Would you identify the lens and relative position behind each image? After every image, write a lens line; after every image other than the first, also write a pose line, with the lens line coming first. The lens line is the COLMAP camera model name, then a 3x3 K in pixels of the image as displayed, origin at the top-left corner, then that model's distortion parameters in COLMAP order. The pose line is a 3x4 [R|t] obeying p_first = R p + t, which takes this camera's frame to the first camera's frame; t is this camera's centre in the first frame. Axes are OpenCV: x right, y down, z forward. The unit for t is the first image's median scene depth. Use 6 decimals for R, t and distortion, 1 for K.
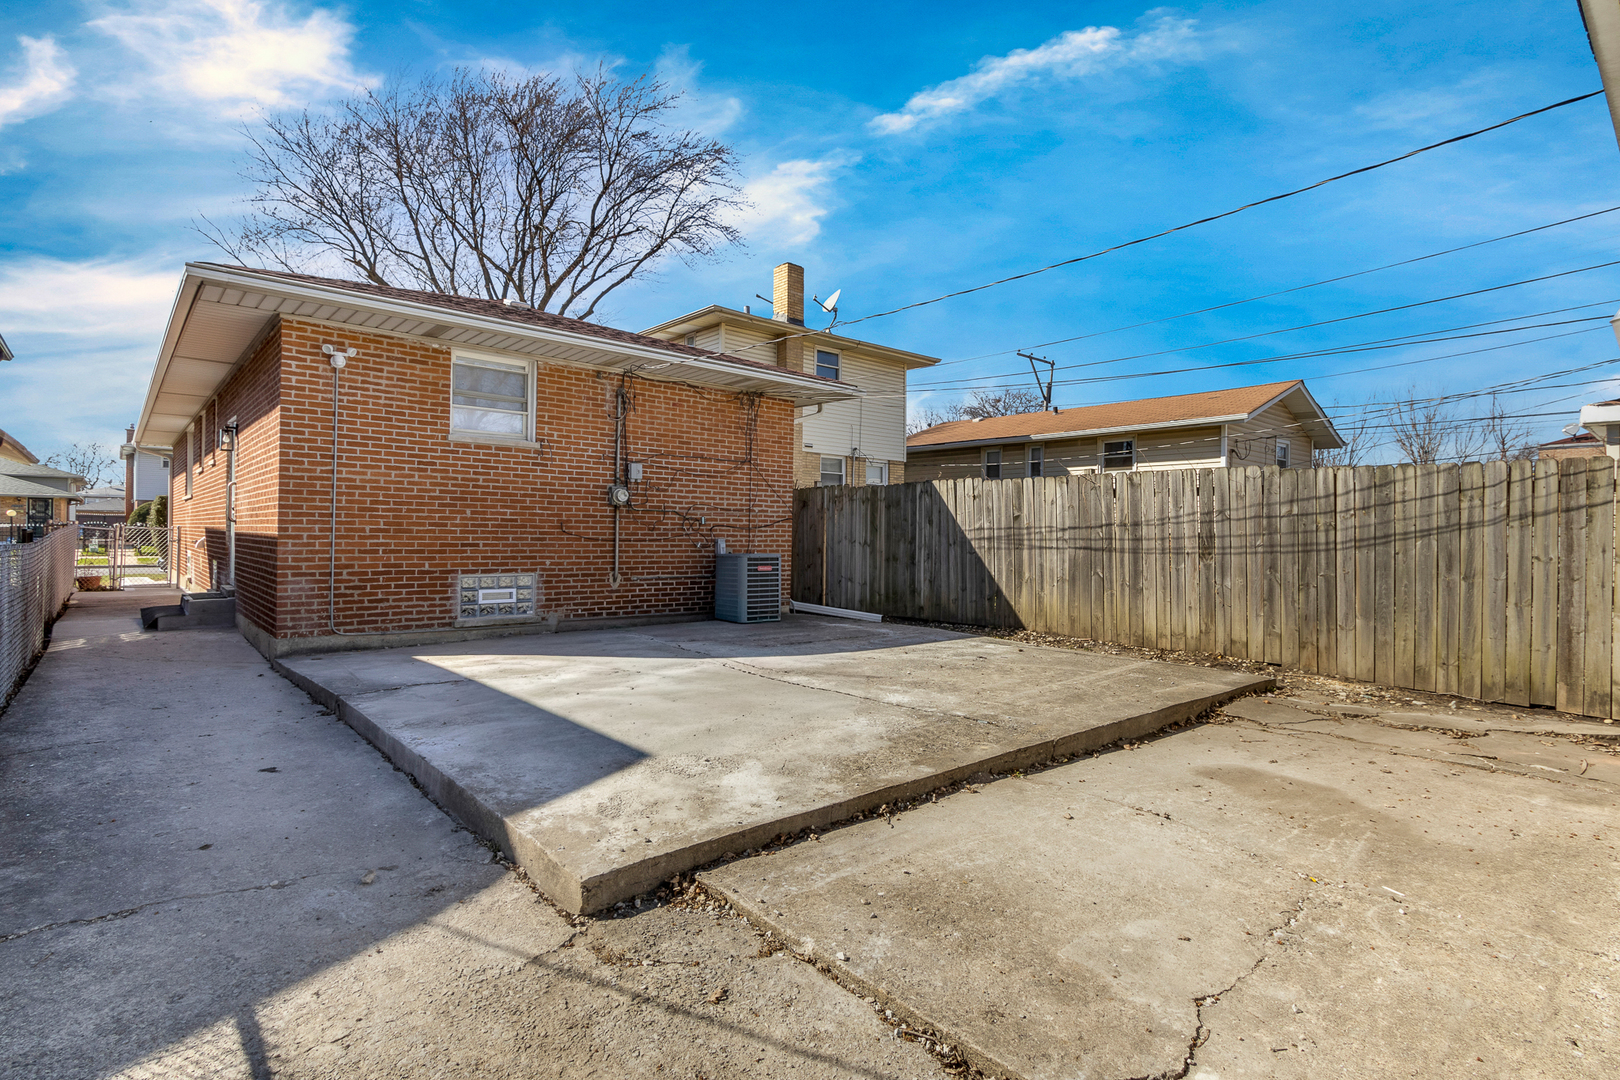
lens RADIAL K [[767.5, 0, 810.6], [0, 767.5, 539.9], [0, 0, 1]] dist [0.001863, 0.000107]
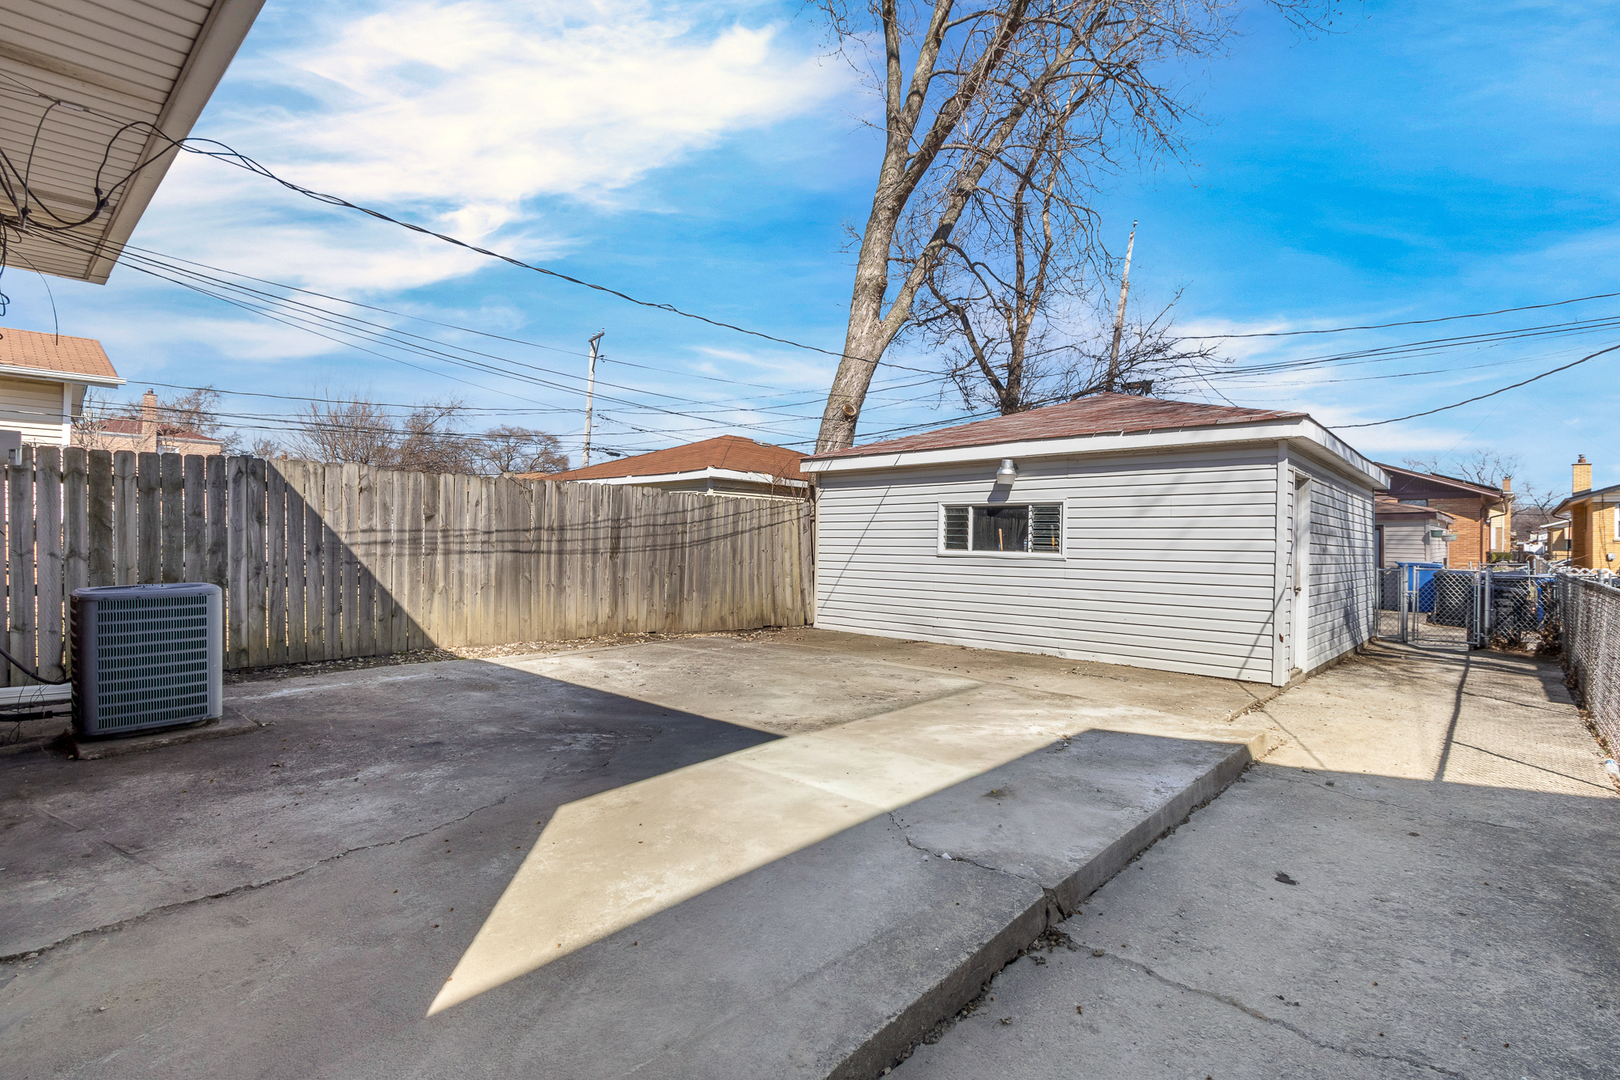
lens RADIAL K [[767.5, 0, 808.1], [0, 767.5, 534.2], [0, 0, 1]] dist [0.001863, 0.000107]
pose [[-0.087332, -0.012844, 0.996096, -0.696744], [-0.008606, 0.999889, 0.012138, -0.028282], [-0.996142, -0.007512, -0.087433, 0.754125]]
